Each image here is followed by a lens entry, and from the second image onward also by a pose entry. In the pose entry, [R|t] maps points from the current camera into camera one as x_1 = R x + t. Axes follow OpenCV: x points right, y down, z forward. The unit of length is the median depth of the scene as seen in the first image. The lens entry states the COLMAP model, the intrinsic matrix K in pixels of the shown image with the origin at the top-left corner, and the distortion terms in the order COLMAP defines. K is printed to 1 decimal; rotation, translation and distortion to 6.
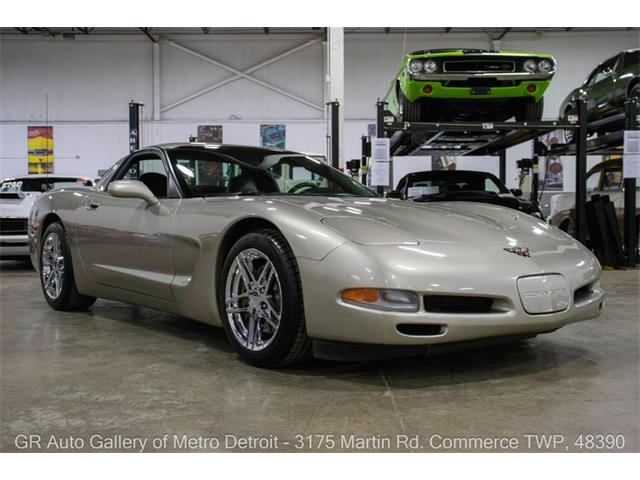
lens RADIAL K [[740.2, 0, 320.0], [0, 740.2, 240.0], [0, 0, 1]] dist [-0.008995, 0.047132]
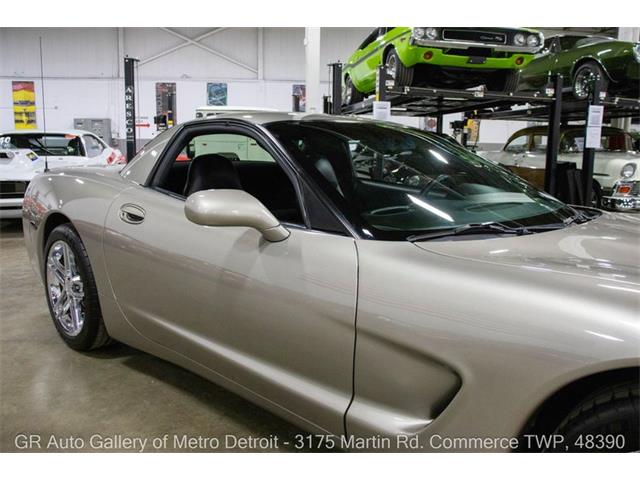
lens RADIAL K [[520.1, 0, 320.0], [0, 520.1, 240.0], [0, 0, 1]] dist [-0.176005, 0.154224]
pose [[0.985961, -0.013752, 0.166407, -0.122161], [-0.009668, 0.990229, 0.139116, -0.046850], [-0.166694, -0.138772, 0.976194, 0.305992]]
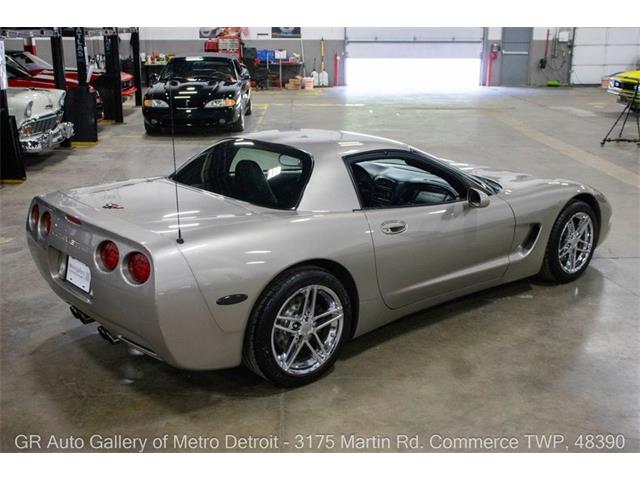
lens RADIAL K [[740.2, 0, 320.0], [0, 740.2, 240.0], [0, 0, 1]] dist [-0.008995, 0.047132]
pose [[-0.031015, -0.272134, 0.961759, -0.621931], [0.031395, 0.961482, 0.273068, -0.147178], [-0.999026, 0.038663, -0.021276, 0.605030]]
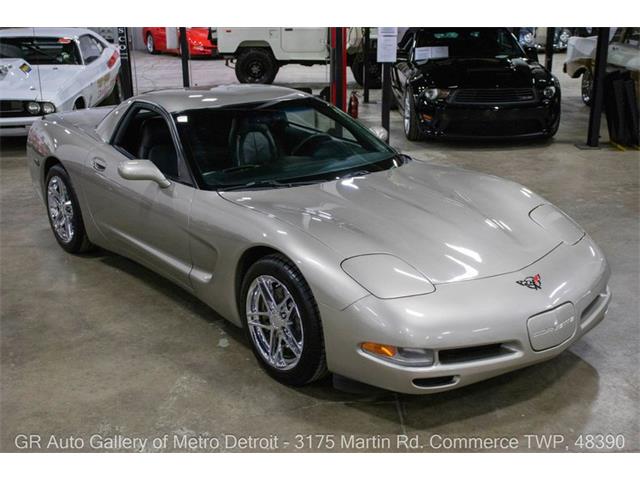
lens RADIAL K [[771.9, 0, 320.0], [0, 771.9, 240.0], [0, 0, 1]] dist [0.014269, 0.051218]
pose [[0.999948, -0.008444, 0.005723, -0.011543], [0.006579, 0.962602, 0.270841, -0.123346], [-0.007796, -0.270789, 0.962607, -0.007868]]
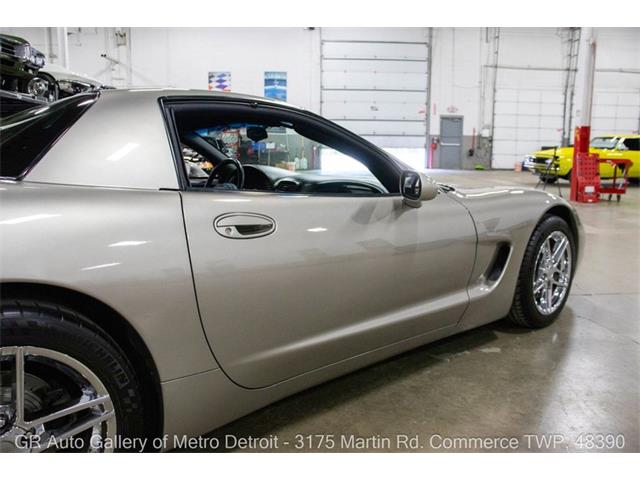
lens RADIAL K [[520.1, 0, 320.0], [0, 520.1, 240.0], [0, 0, 1]] dist [-0.176005, 0.154224]
pose [[-0.038479, -0.175520, 0.983724, -0.329387], [0.032967, 0.983694, 0.176804, -0.048473], [-0.998715, 0.039233, -0.032065, 0.529713]]
